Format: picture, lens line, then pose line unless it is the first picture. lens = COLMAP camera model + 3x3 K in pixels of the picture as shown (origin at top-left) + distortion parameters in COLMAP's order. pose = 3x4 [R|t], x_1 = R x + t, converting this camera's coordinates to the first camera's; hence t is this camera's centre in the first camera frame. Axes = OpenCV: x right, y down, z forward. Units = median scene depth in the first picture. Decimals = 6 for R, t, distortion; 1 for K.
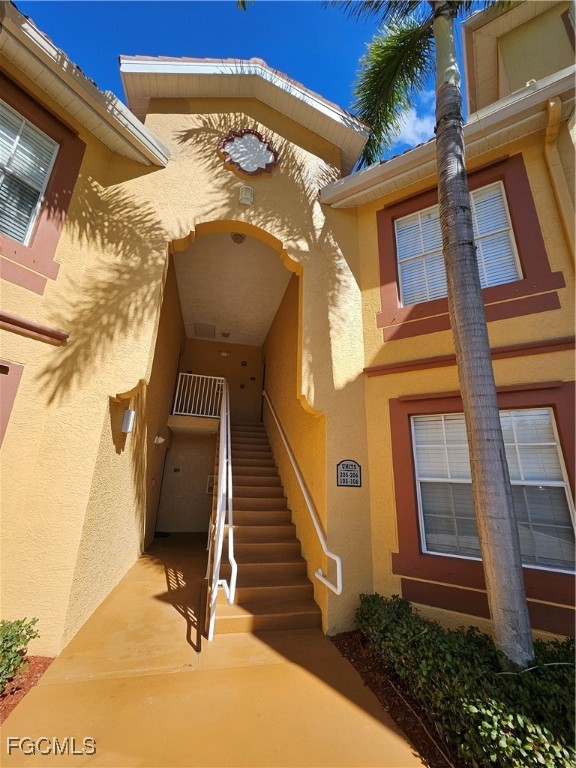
lens RADIAL K [[322.5, 0, 284.5], [0, 322.5, 378.5], [0, 0, 1]] dist [0.004452, 0.000866]
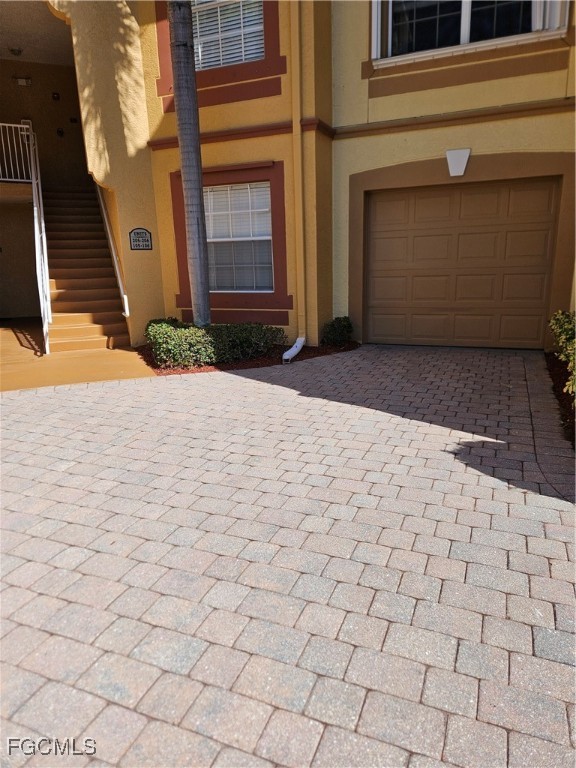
lens RADIAL K [[512.7, 0, 288.7], [0, 512.7, 383.5], [0, 0, 1]] dist [0.050574, -0.037550]
pose [[0.984082, -0.099236, 0.147427, 0.370047], [0.009244, 0.857032, 0.515181, -0.224355], [-0.177474, -0.505617, 0.844307, -0.954953]]
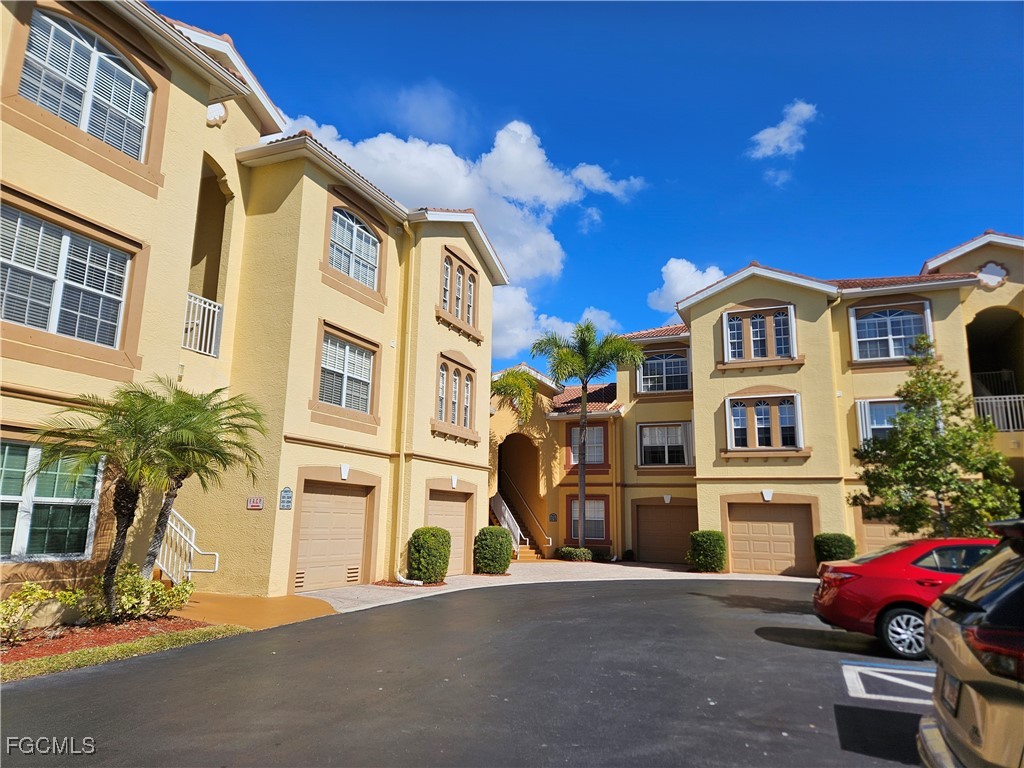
lens RADIAL K [[683.6, 0, 517.1], [0, 683.6, 376.3], [0, 0, 1]] dist [0.050574, -0.037550]
pose [[0.984539, 0.019666, 0.174061, -1.288259], [-0.036561, 0.994863, 0.094399, -1.629060], [-0.171310, -0.099304, 0.980200, -5.162721]]
